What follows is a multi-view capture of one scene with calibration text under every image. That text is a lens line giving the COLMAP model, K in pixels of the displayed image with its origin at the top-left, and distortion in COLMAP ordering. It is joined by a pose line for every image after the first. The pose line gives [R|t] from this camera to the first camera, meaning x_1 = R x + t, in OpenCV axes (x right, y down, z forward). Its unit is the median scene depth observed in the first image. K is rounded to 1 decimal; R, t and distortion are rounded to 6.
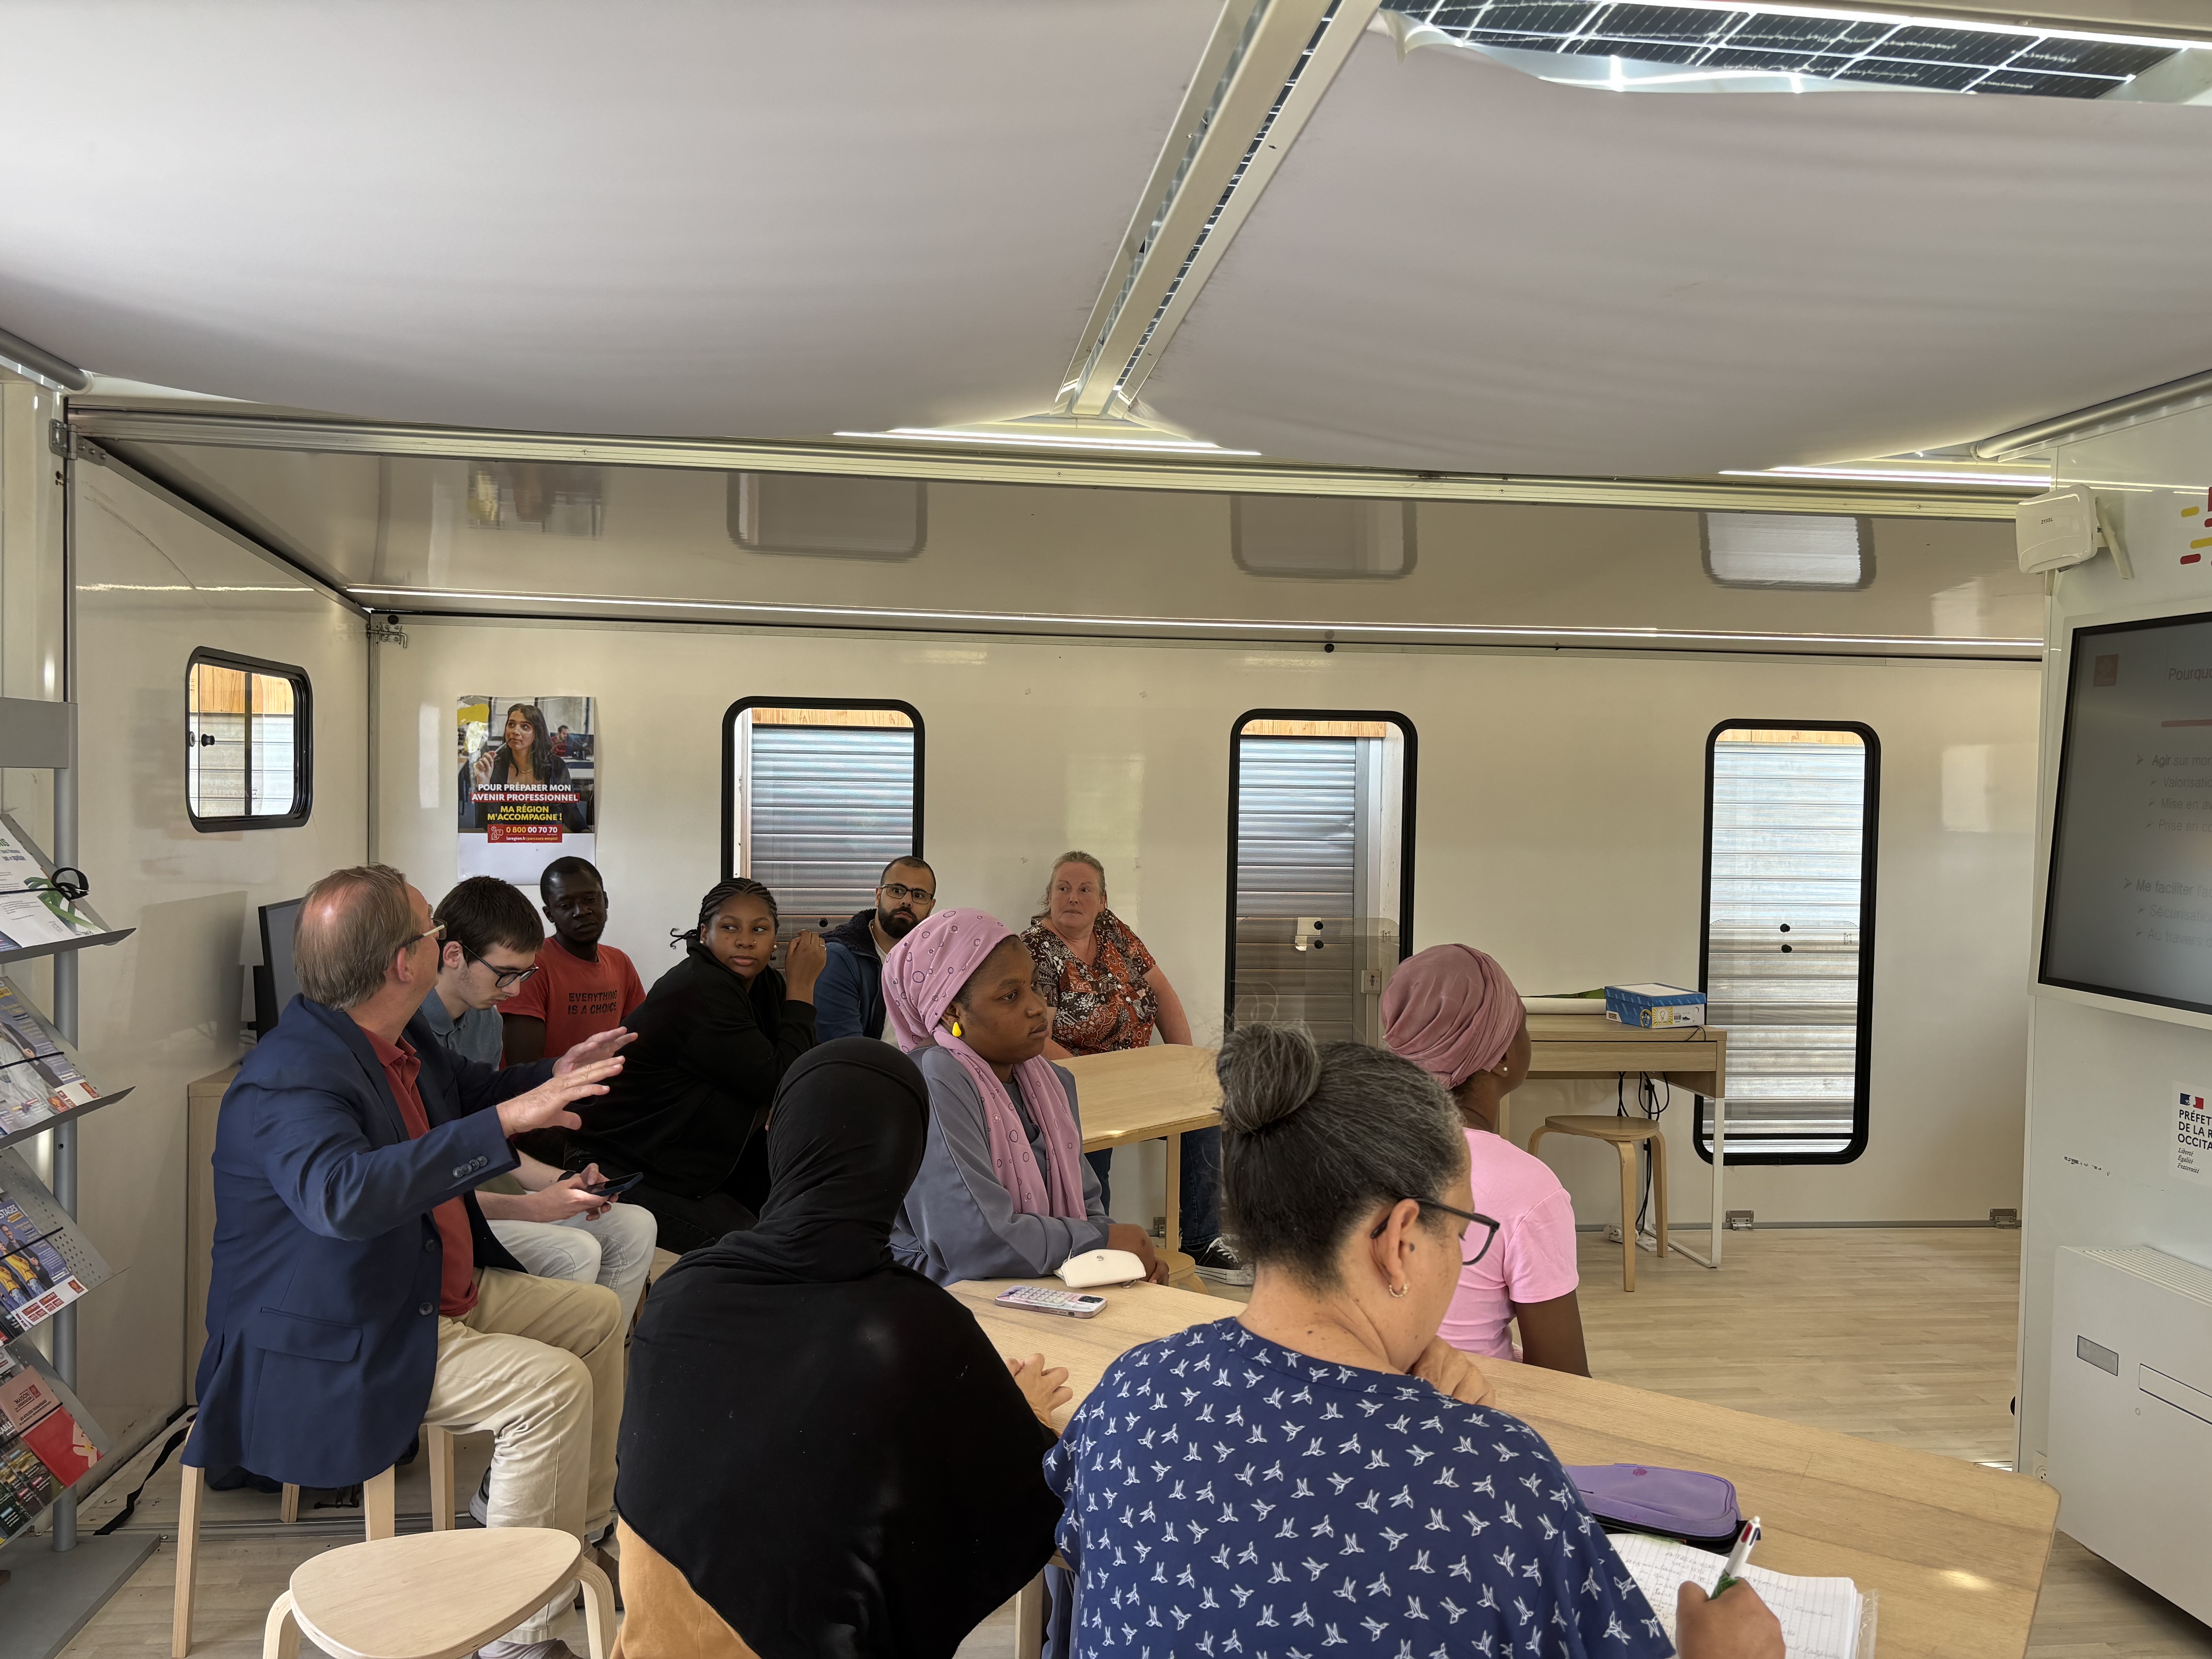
lens RADIAL K [[1701.4, 0, 1106.0], [0, 1701.4, 829.5], [0, 0, 1]] dist [-0.075782, 0.001187]
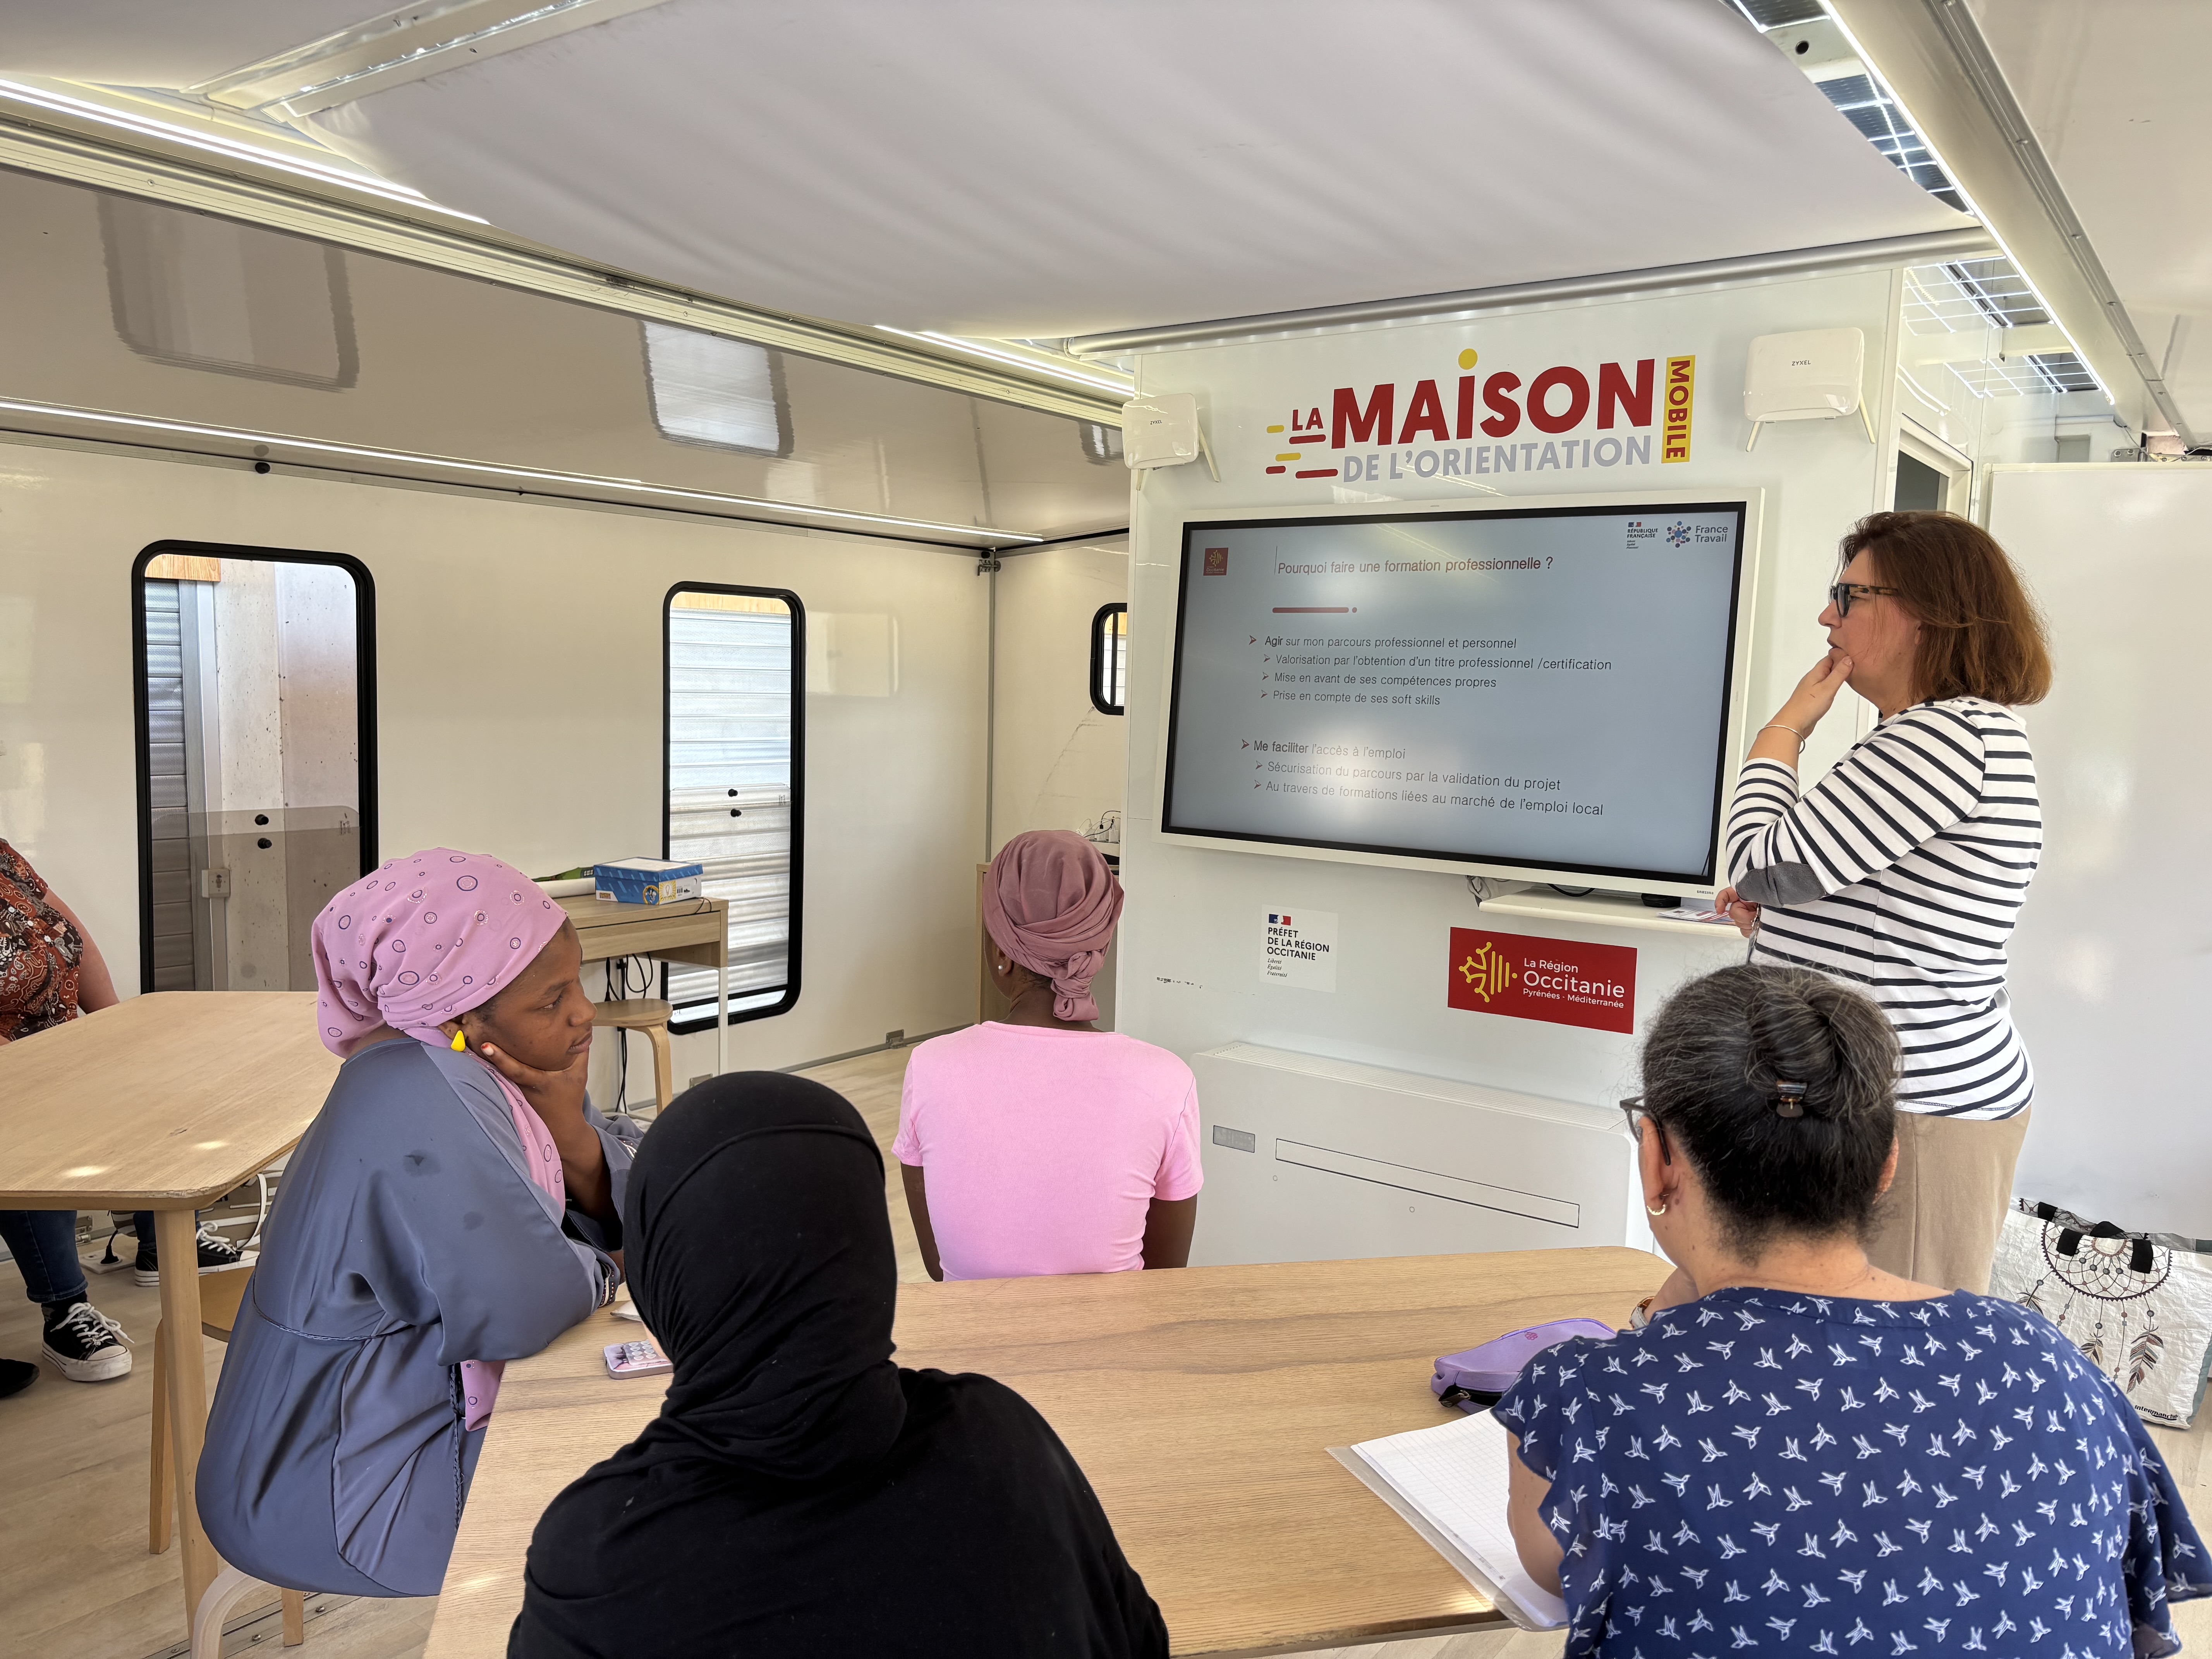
lens RADIAL K [[1630.9, 0, 1105.5], [0, 1630.9, 839.6], [0, 0, 1]] dist [0.100266, -0.145578]
pose [[0.639208, -0.077217, 0.765148, -0.225550], [0.004211, 0.995283, 0.096924, -0.008633], [-0.769023, -0.058732, 0.636518, 0.206357]]
